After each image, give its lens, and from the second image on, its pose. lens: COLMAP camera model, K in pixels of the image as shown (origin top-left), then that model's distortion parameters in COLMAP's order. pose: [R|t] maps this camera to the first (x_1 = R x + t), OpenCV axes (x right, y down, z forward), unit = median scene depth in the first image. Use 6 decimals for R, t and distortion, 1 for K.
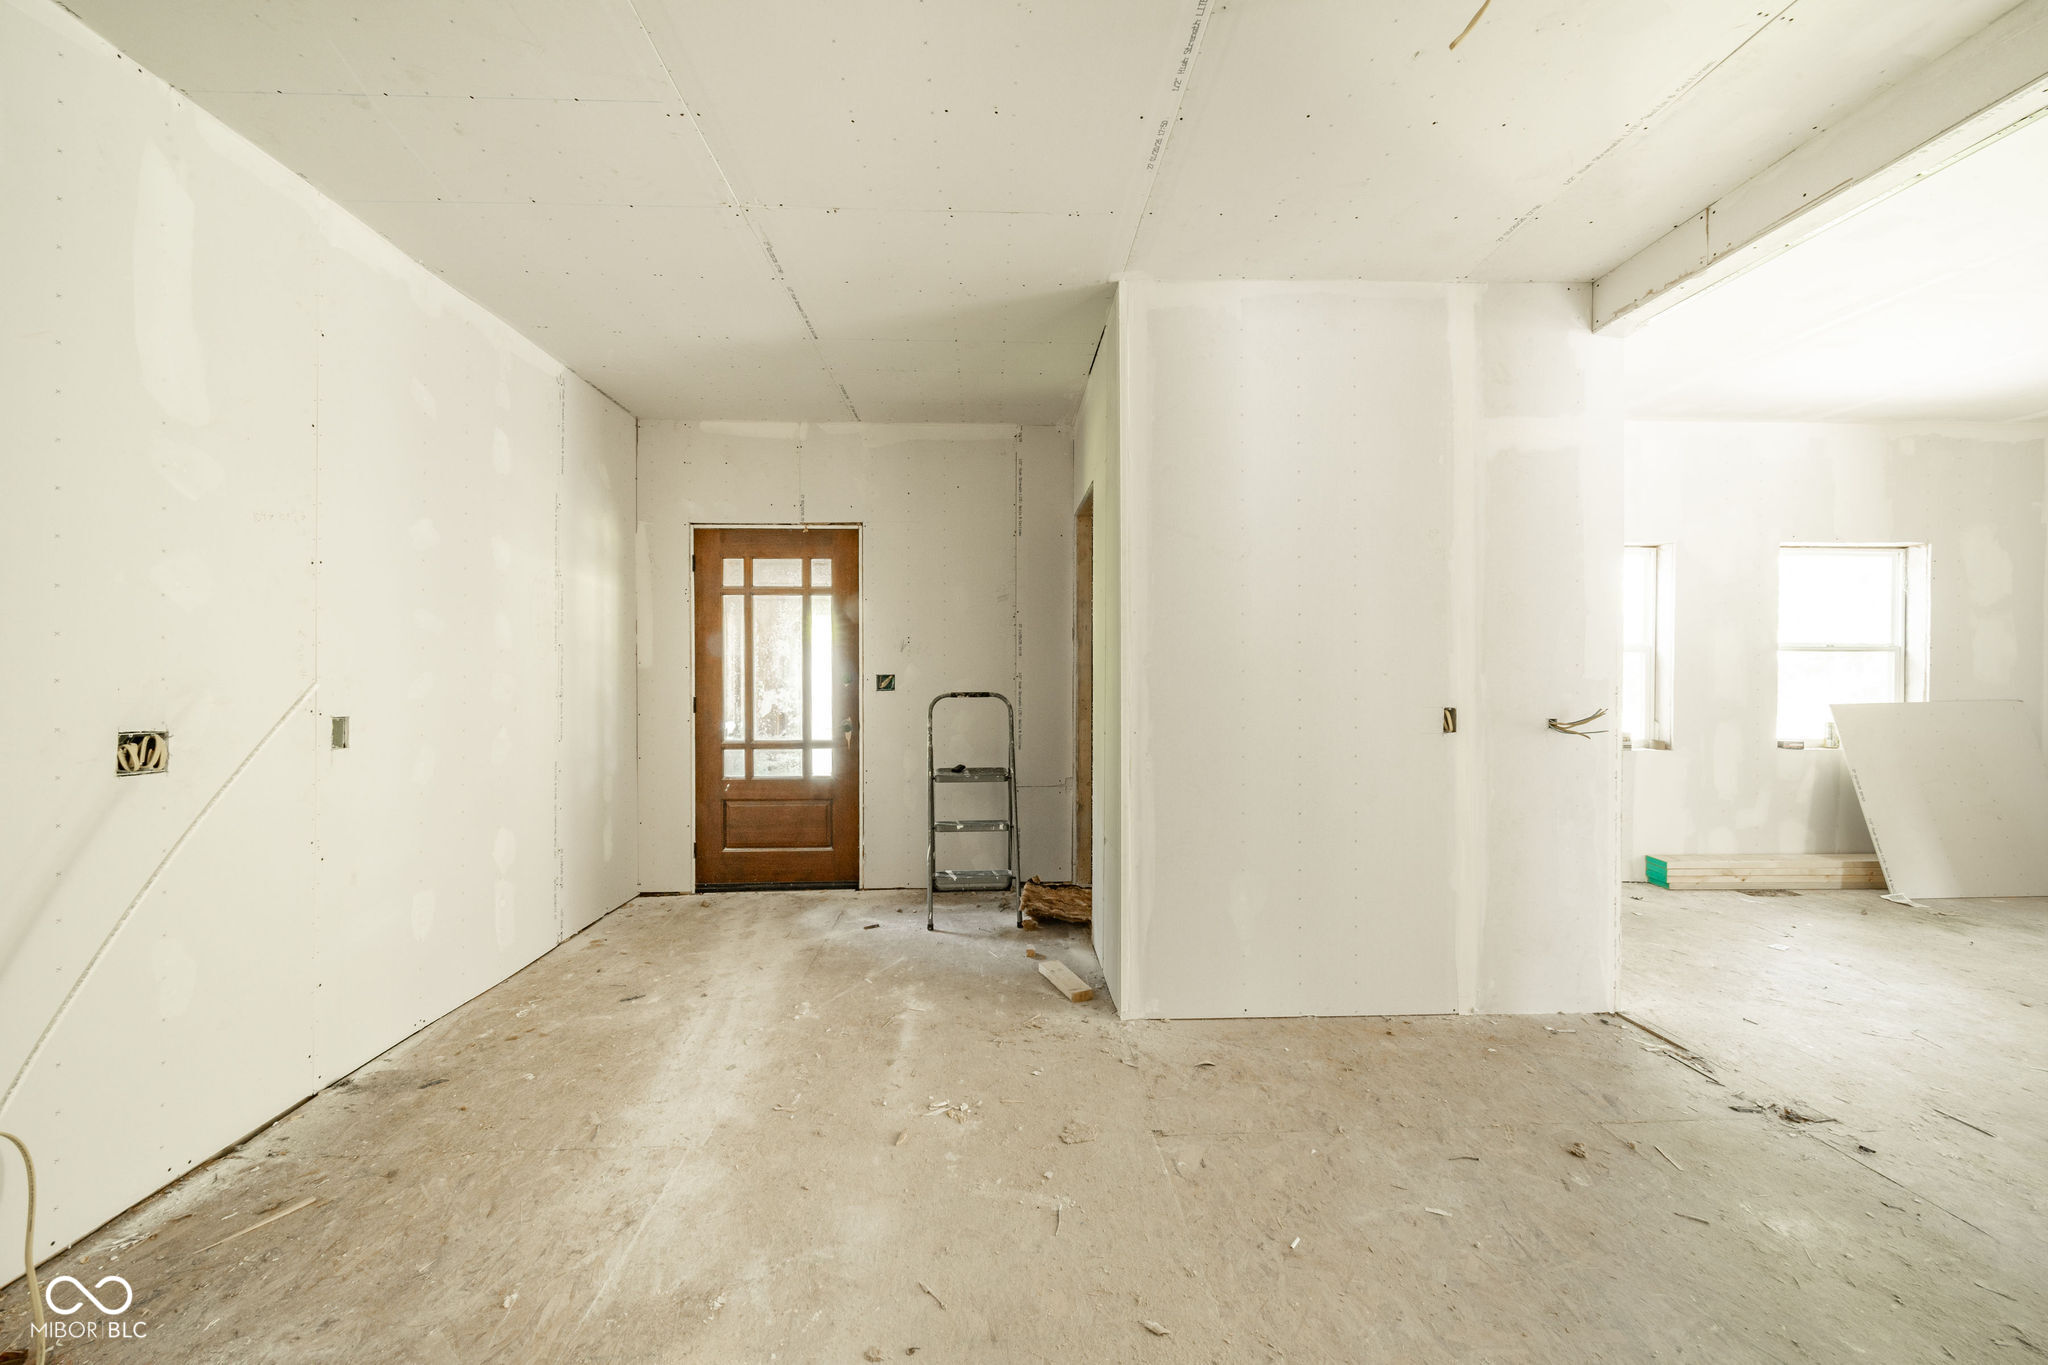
lens RADIAL K [[739.8, 0, 1024.0], [0, 739.8, 682.5], [0, 0, 1]] dist [-0.000748, -0.000165]
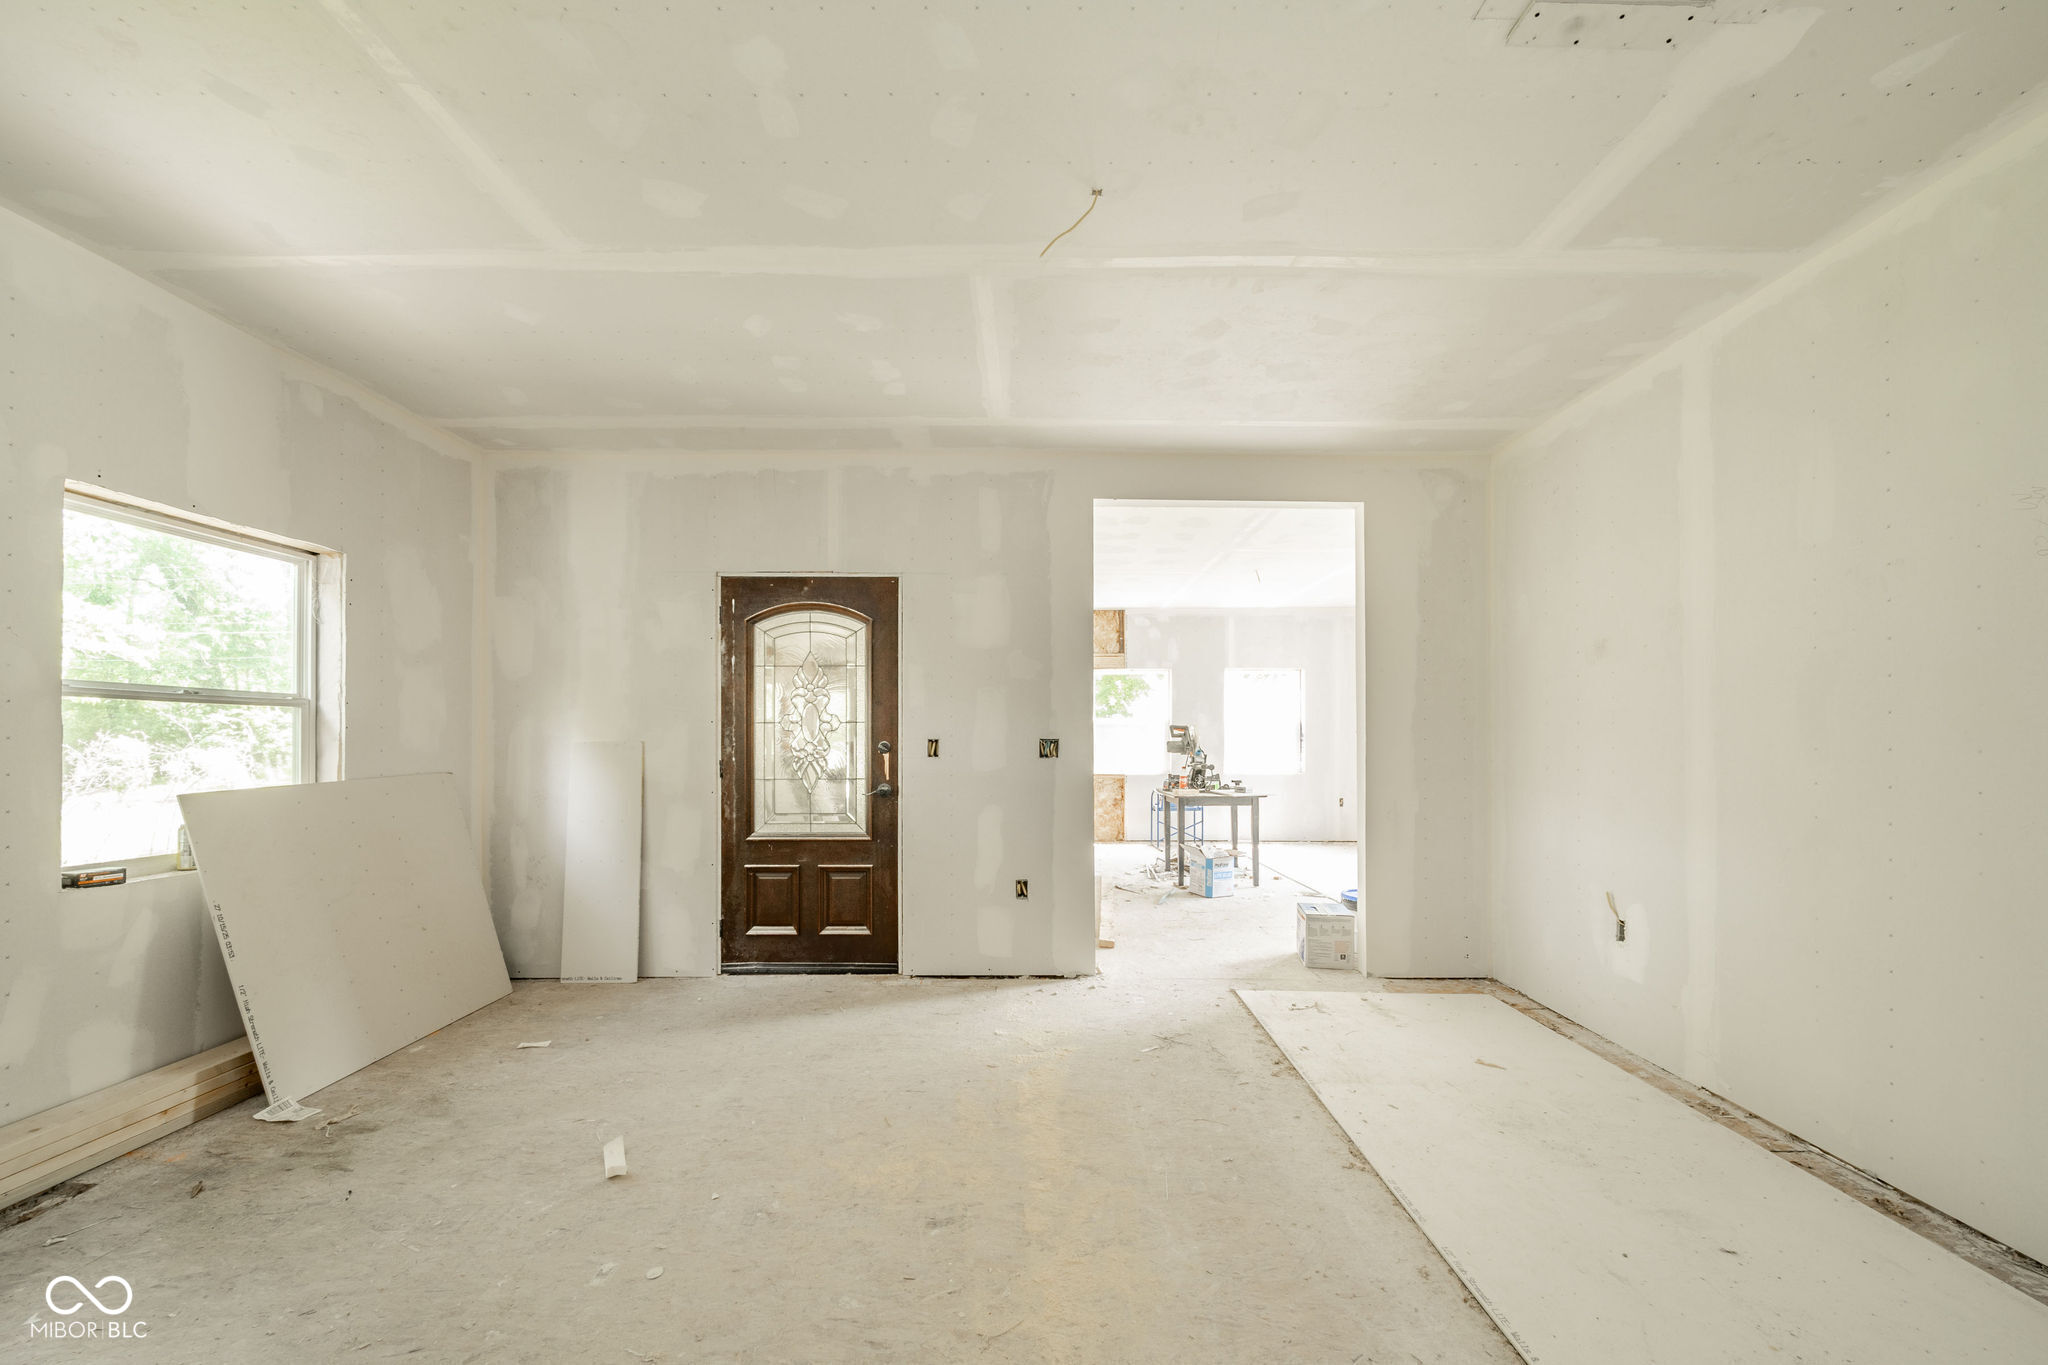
lens RADIAL K [[810.4, 0, 1053.2], [0, 810.4, 736.6], [0, 0, 1]] dist [-0.000123, -0.000120]
pose [[0.049448, 0.005192, 0.998763, 0.509564], [0.012230, 0.999908, -0.005804, -0.003067], [-0.998702, 0.012502, 0.049380, 0.305139]]
